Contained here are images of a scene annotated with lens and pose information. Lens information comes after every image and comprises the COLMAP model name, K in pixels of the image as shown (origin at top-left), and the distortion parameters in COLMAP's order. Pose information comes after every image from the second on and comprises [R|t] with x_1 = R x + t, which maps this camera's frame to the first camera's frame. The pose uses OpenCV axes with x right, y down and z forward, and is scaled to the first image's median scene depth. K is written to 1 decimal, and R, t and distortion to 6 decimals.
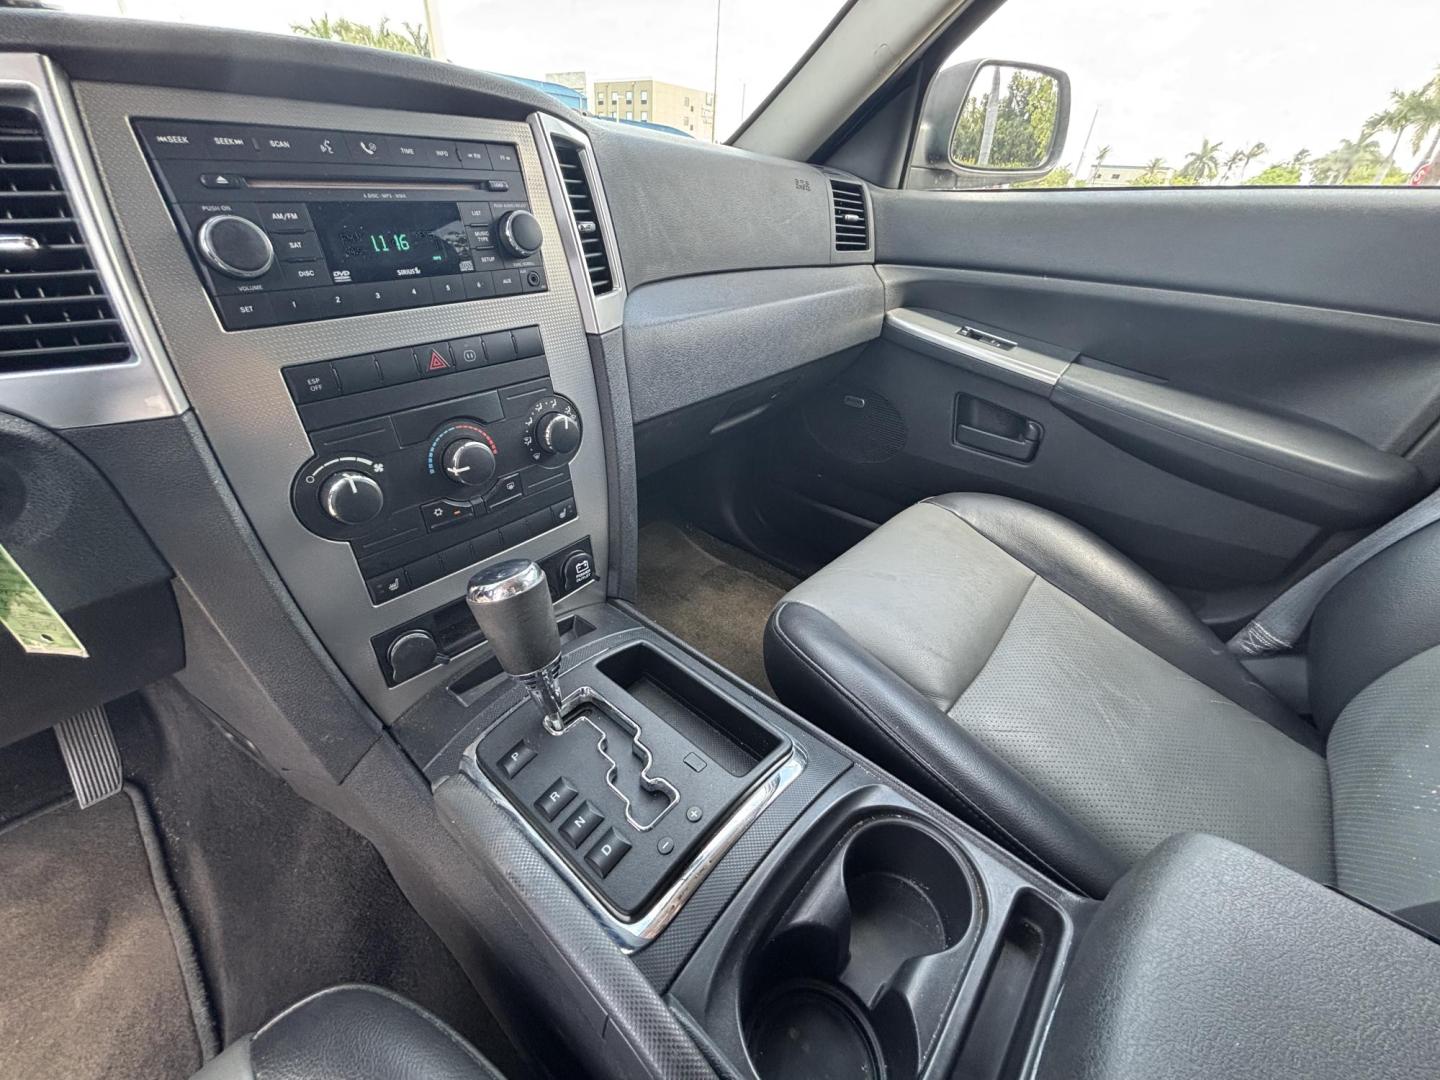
lens RADIAL K [[579.9, 0, 706.6], [0, 579.9, 536.0], [0, 0, 1]] dist [-0.004110, 0.007448]
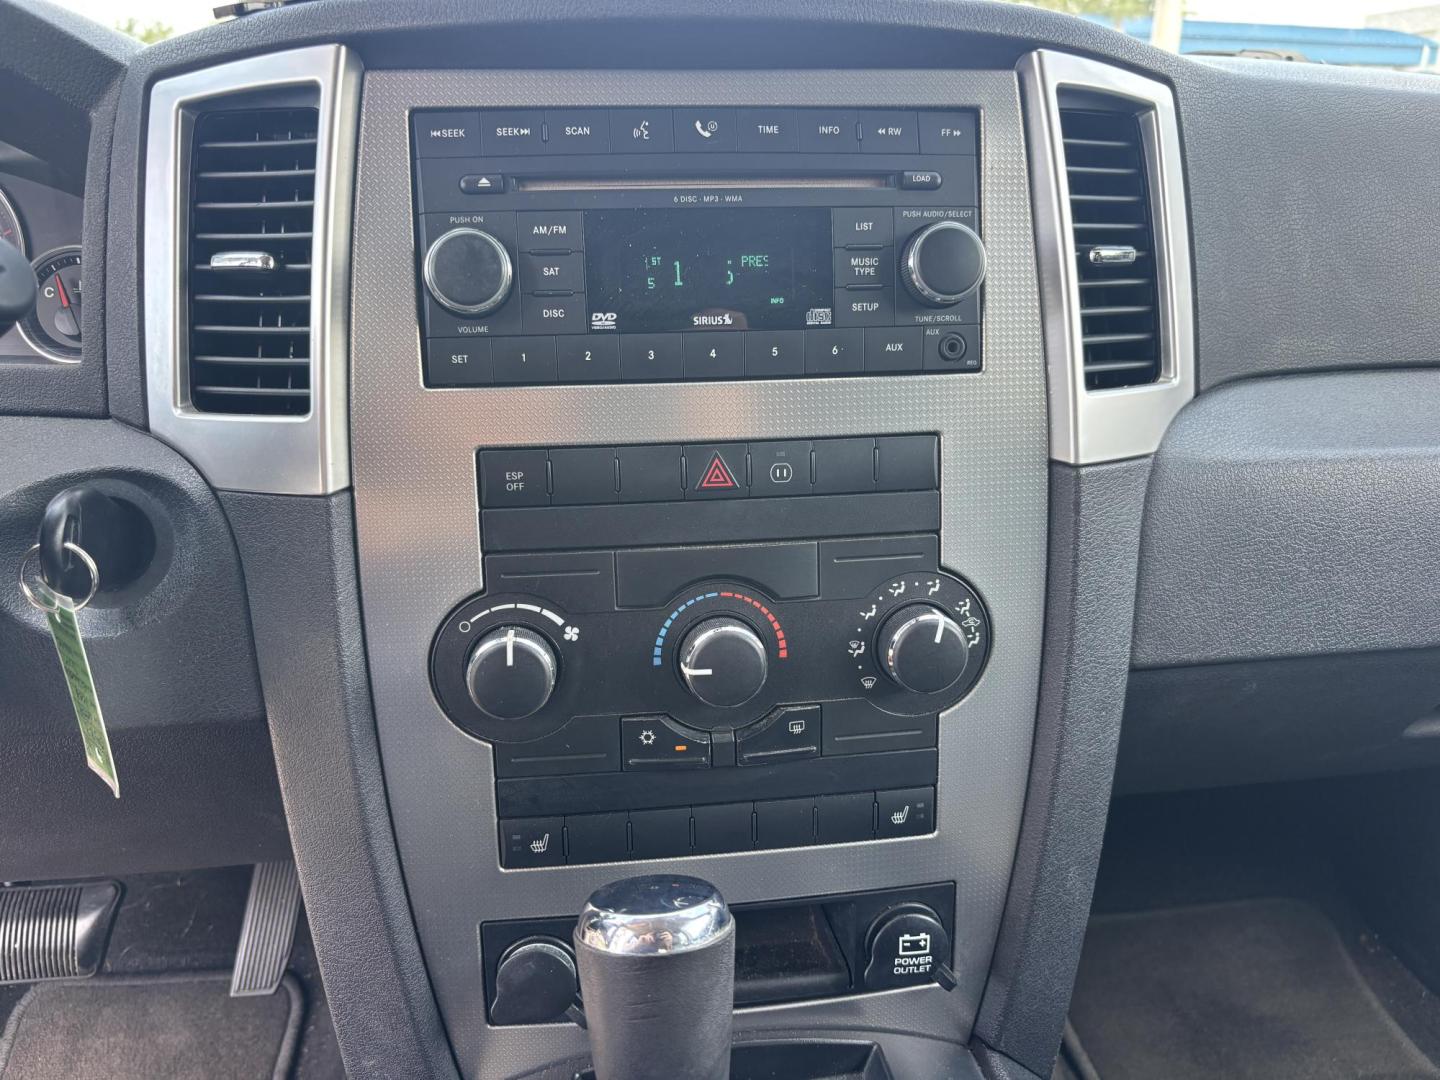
lens RADIAL K [[1108.6, 0, 720.0], [0, 1108.6, 540.0], [0, 0, 1]] dist [0.025207, -0.003552]
pose [[0.761605, 0.176195, -0.623629, 0.191532], [-0.319886, 0.939130, -0.125326, -0.106040], [0.563587, 0.294940, 0.771609, 0.202847]]
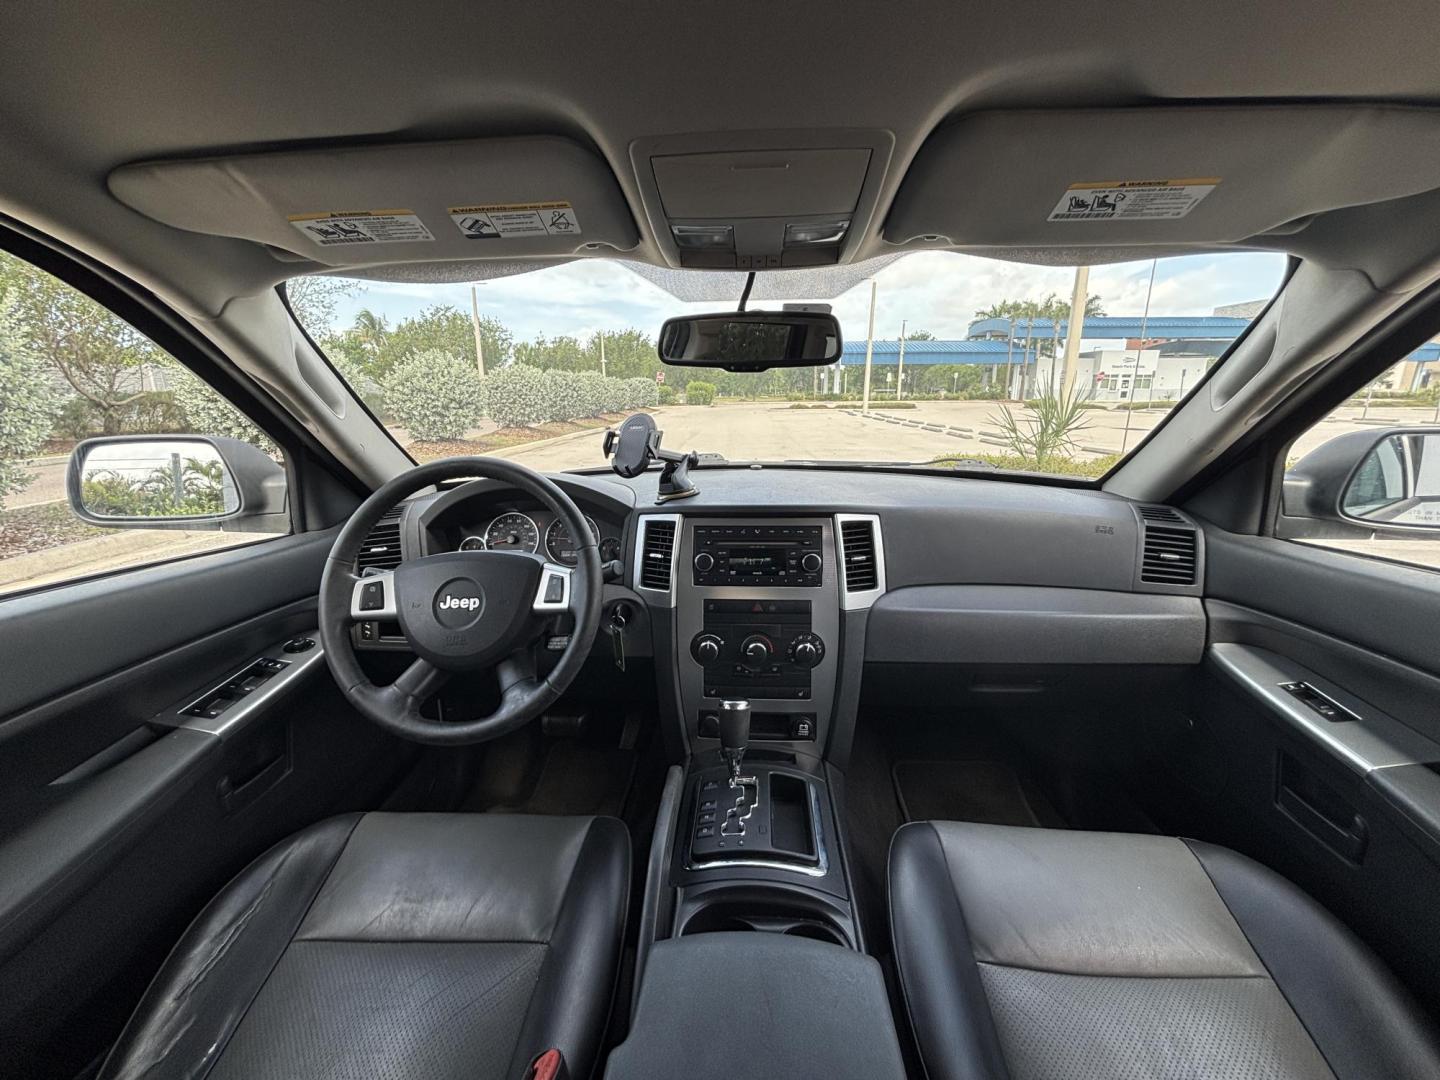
lens RADIAL K [[596.3, 0, 720.0], [0, 596.3, 540.0], [0, 0, 1]] dist [0.001346, -0.000148]
pose [[0.609563, 0.153043, -0.777824, 1.235234], [-0.388937, 0.912715, -0.125217, -0.180416], [0.690769, 0.378852, 0.615882, -0.677735]]
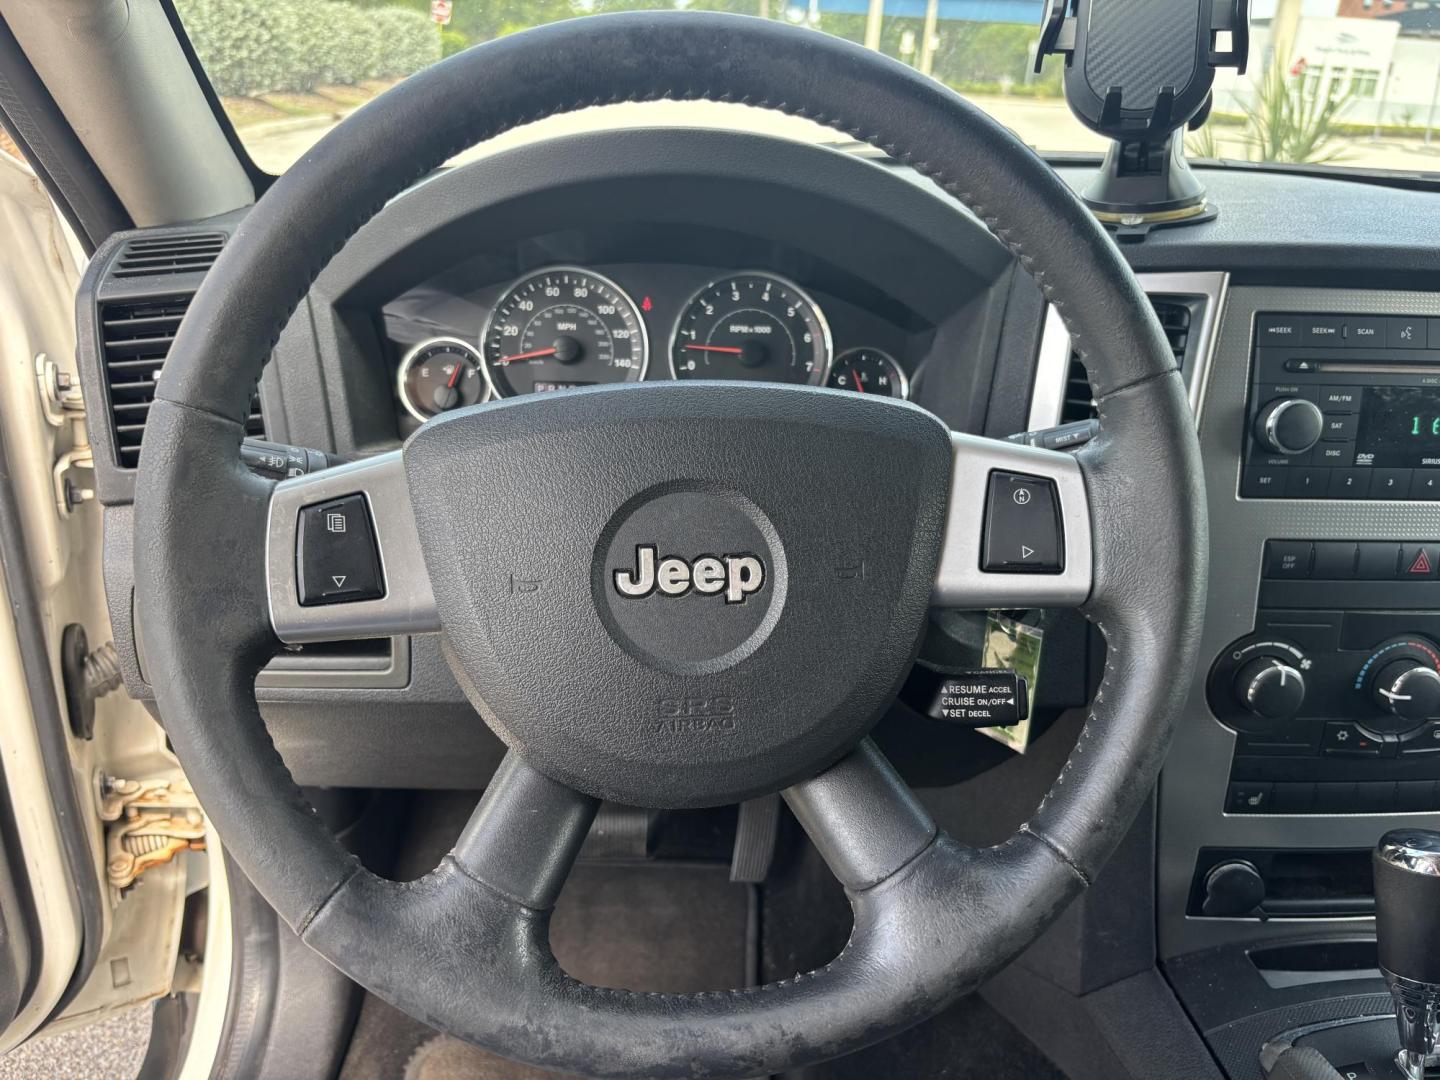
lens RADIAL K [[1139.4, 0, 723.4], [0, 1139.4, 560.2], [0, 0, 1]] dist [0.039576, -0.065794]
pose [[0.720085, 0.273367, -0.637769, -0.143066], [-0.381258, 0.923825, -0.034487, 0.114550], [0.579759, 0.267988, 0.769456, -0.756010]]
